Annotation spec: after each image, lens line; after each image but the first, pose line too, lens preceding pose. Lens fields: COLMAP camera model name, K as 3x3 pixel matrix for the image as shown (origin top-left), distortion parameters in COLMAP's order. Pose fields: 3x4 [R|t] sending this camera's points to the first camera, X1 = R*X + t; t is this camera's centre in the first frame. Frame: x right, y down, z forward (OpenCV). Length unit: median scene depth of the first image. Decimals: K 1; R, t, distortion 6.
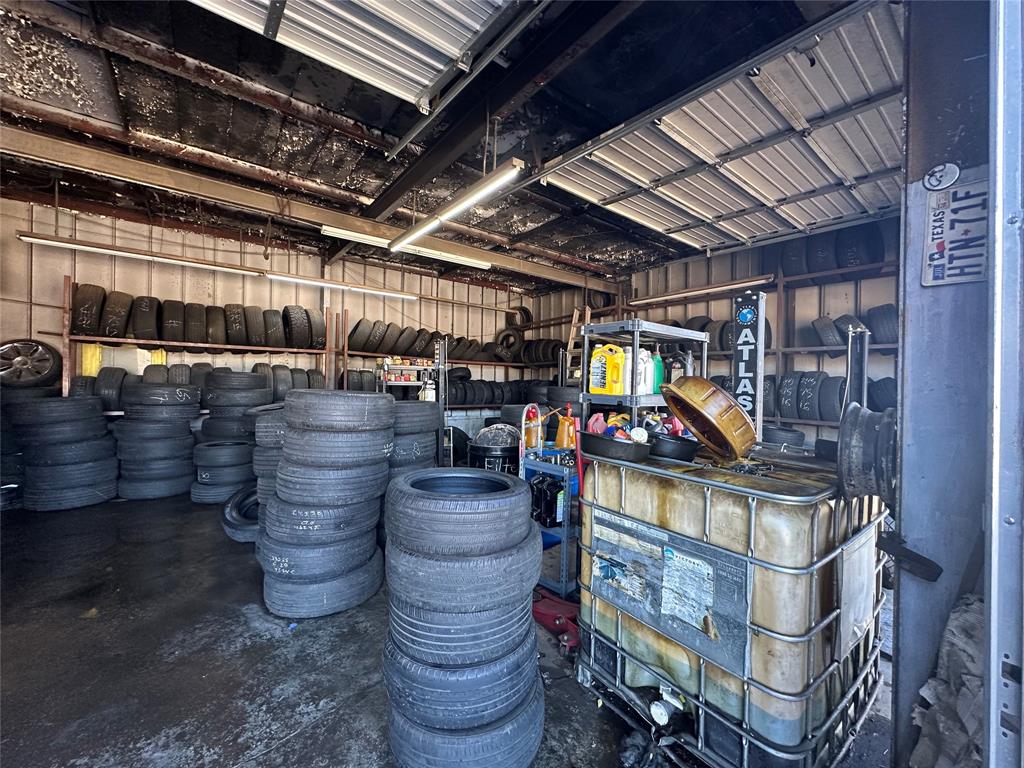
lens RADIAL K [[408.2, 0, 512.0], [0, 408.2, 384.0], [0, 0, 1]] dist [-0.002191, 0.000458]
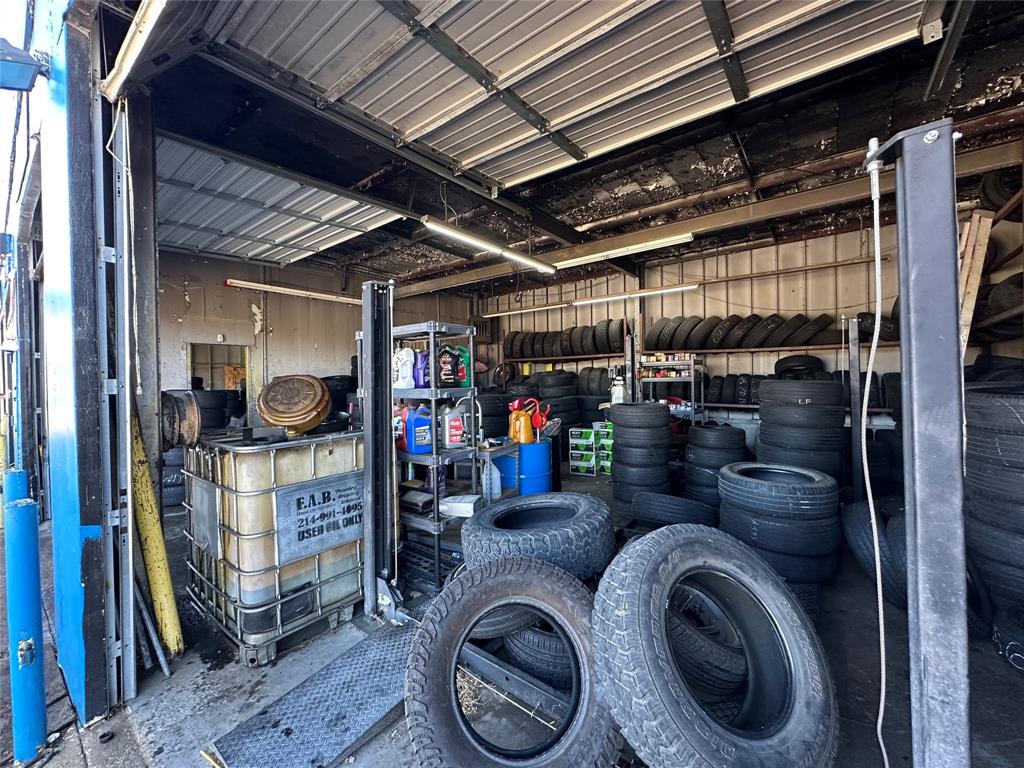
lens RADIAL K [[408.2, 0, 512.0], [0, 408.2, 384.0], [0, 0, 1]] dist [-0.002191, 0.000458]
pose [[0.248663, -0.012634, -0.968508, 1.032148], [0.015996, 0.999832, -0.008936, 0.020963], [0.968458, -0.013270, 0.248823, 0.687933]]
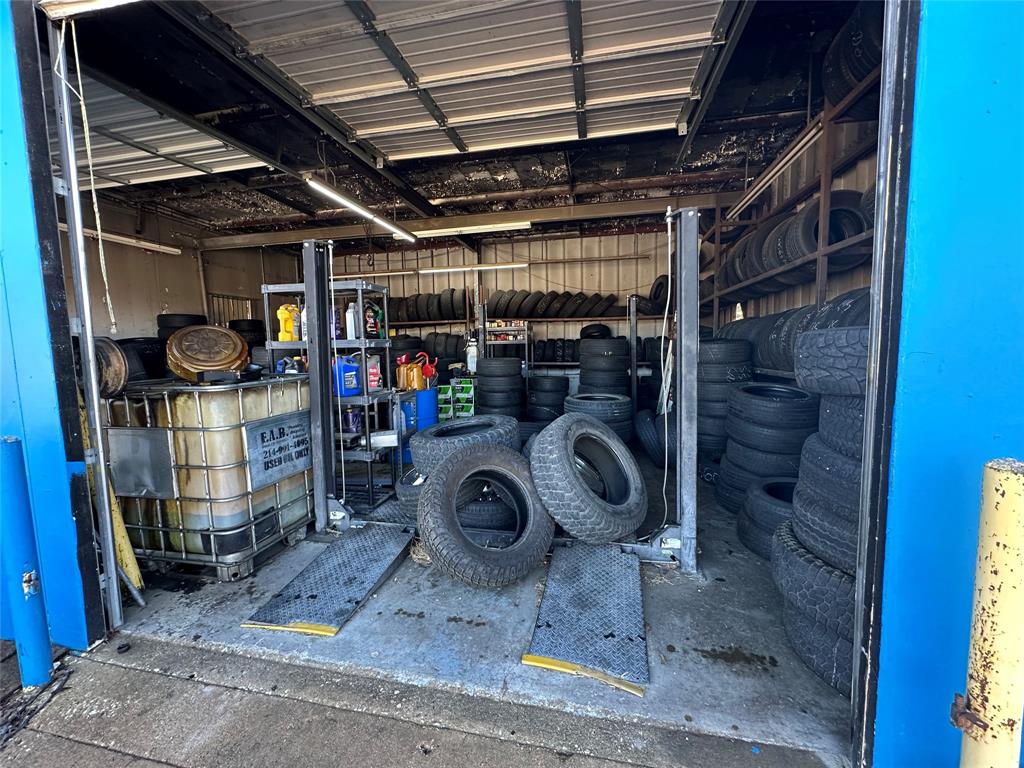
lens RADIAL K [[408.2, 0, 512.0], [0, 408.2, 384.0], [0, 0, 1]] dist [-0.002191, 0.000458]
pose [[0.642478, 0.037809, -0.765371, 1.135795], [0.027313, 0.997018, 0.072180, 0.058893], [0.765817, -0.067279, 0.639530, 0.440189]]
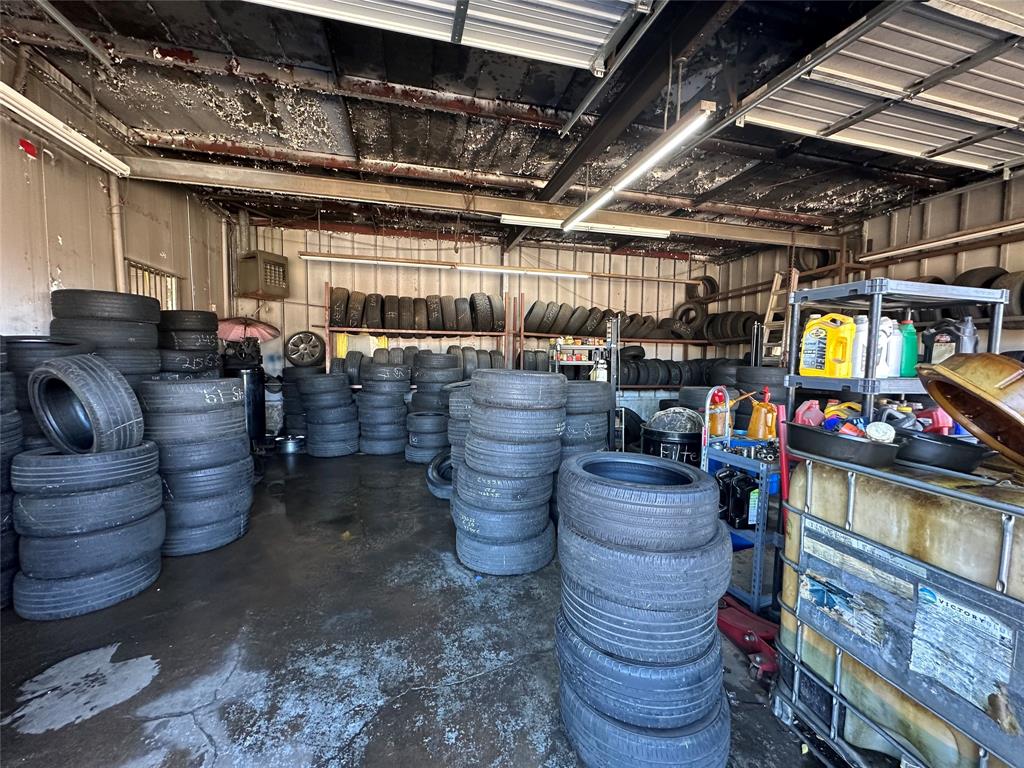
lens RADIAL K [[408.2, 0, 512.0], [0, 408.2, 384.0], [0, 0, 1]] dist [-0.002191, 0.000458]
pose [[0.916370, 0.018653, -0.399898, -0.006360], [0.001725, 0.998721, 0.050537, -0.001528], [0.400330, -0.047001, 0.915165, 0.017148]]
